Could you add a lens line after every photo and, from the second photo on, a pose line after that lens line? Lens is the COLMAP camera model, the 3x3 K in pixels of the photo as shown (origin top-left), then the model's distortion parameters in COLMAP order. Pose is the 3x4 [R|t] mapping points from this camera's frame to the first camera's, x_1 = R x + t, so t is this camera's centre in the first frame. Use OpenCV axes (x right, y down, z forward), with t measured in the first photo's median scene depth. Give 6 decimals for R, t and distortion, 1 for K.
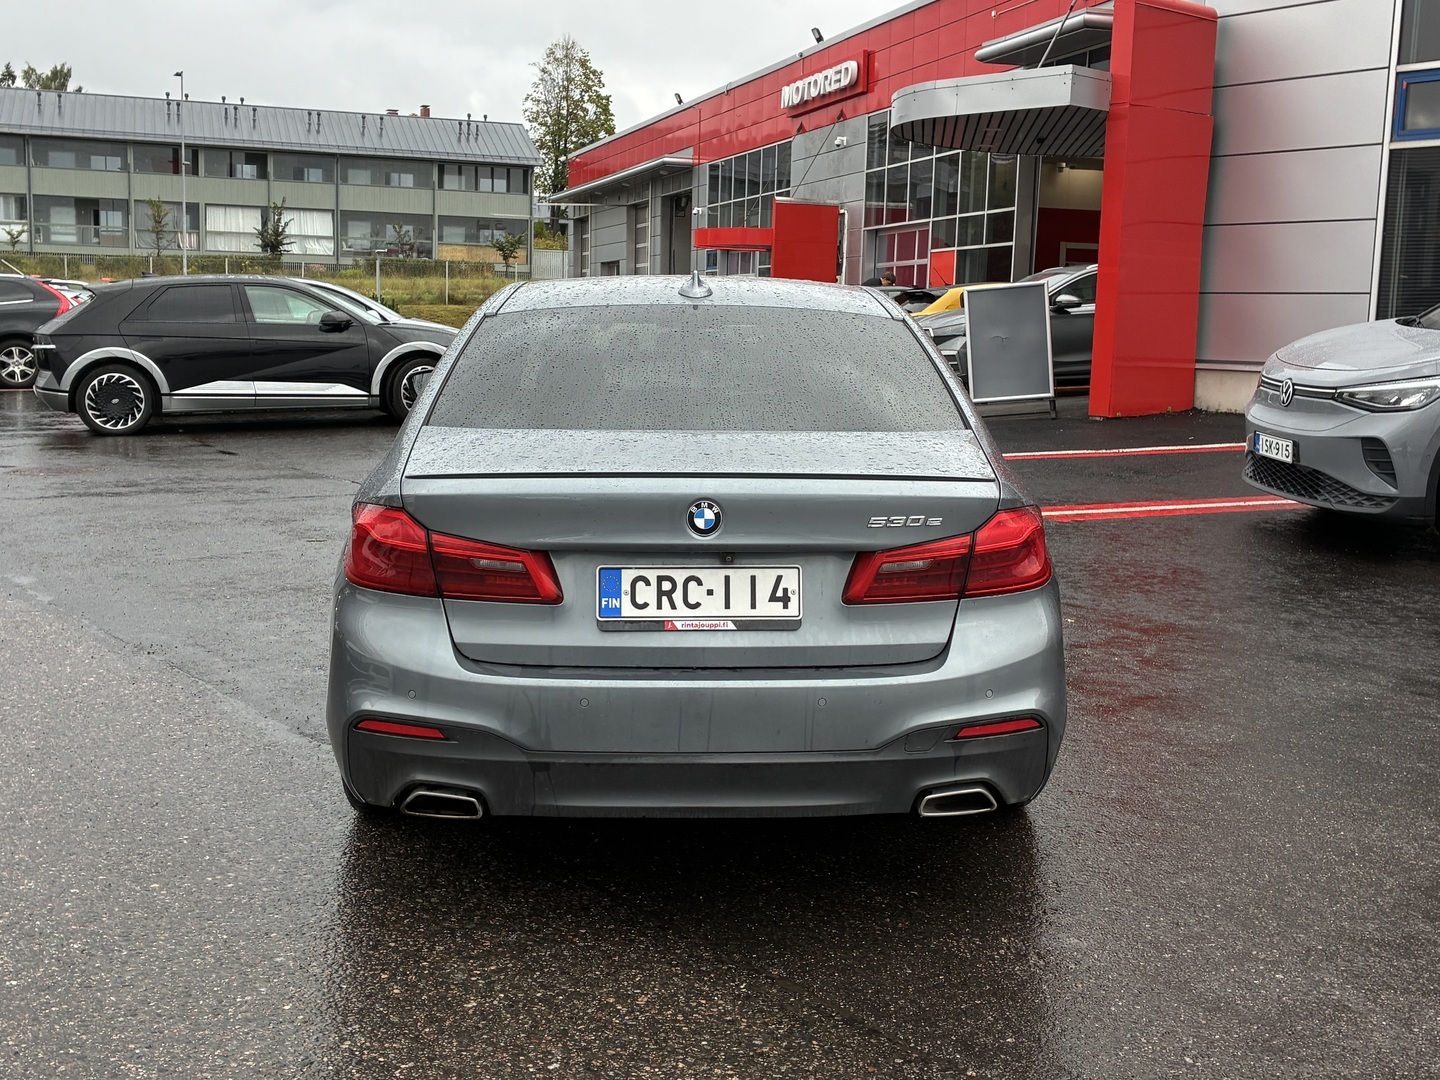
lens RADIAL K [[1716.7, 0, 792.7], [0, 1716.7, 536.7], [0, 0, 1]] dist [0.031825, 0.012423]
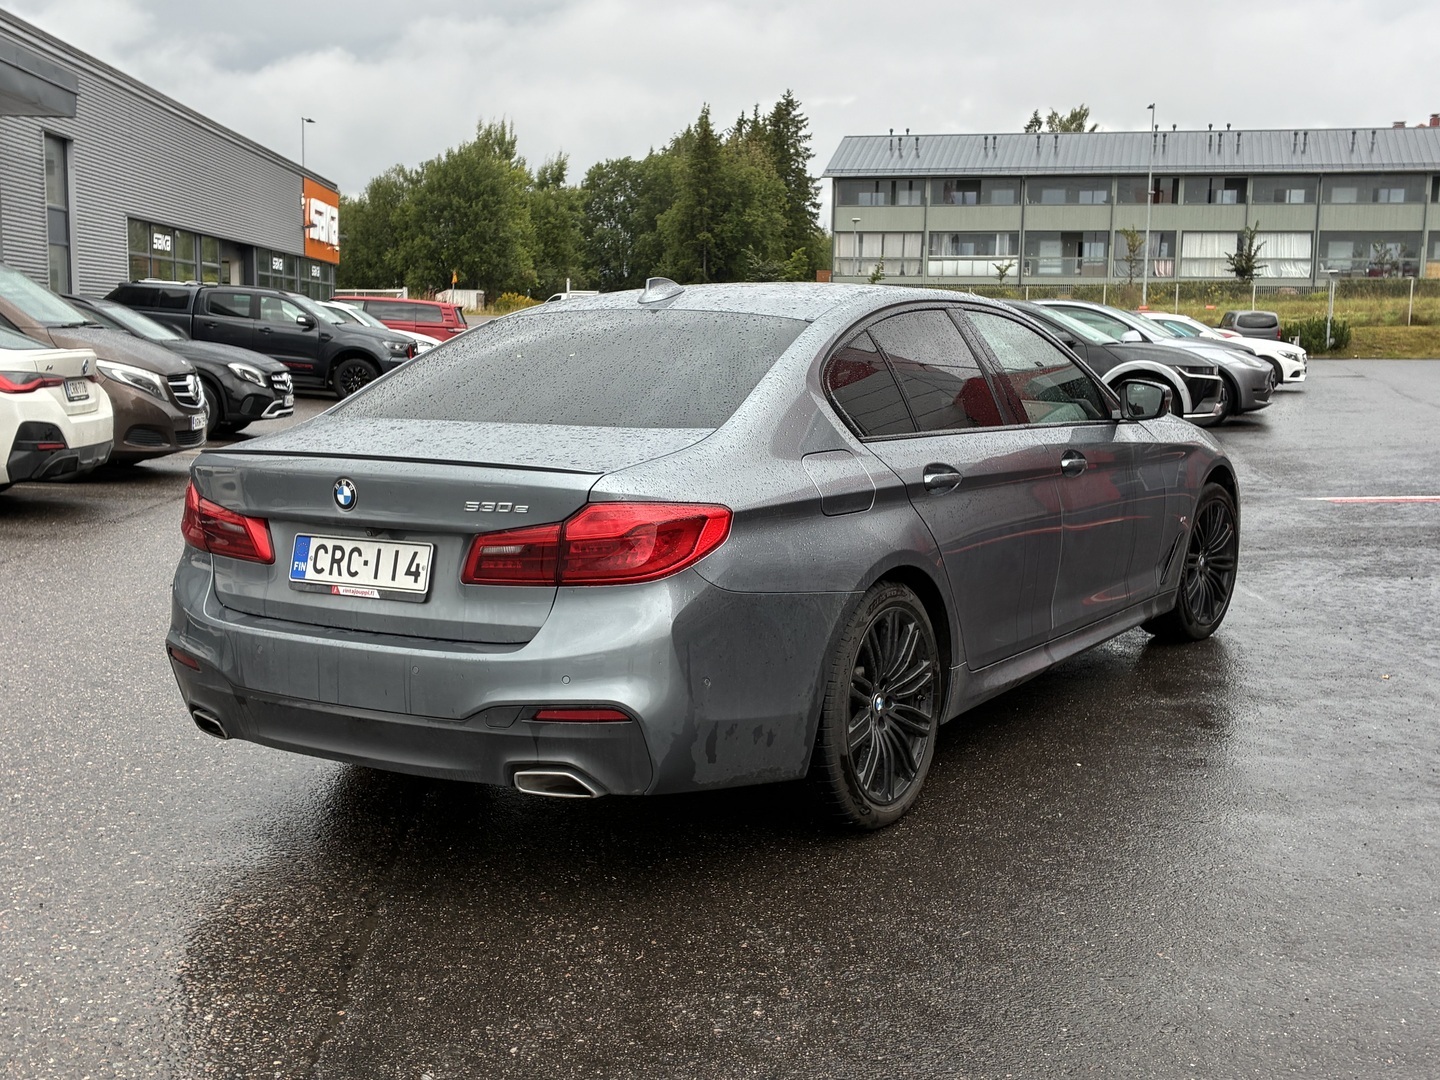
lens RADIAL K [[1718.7, 0, 720.2], [0, 1718.7, 598.5], [0, 0, 1]] dist [0.005234, 0.000675]
pose [[0.816031, 0.076576, -0.572913, 0.198455], [-0.064762, 0.997057, 0.041023, -0.001300], [0.574369, 0.003627, 0.818589, 0.056793]]
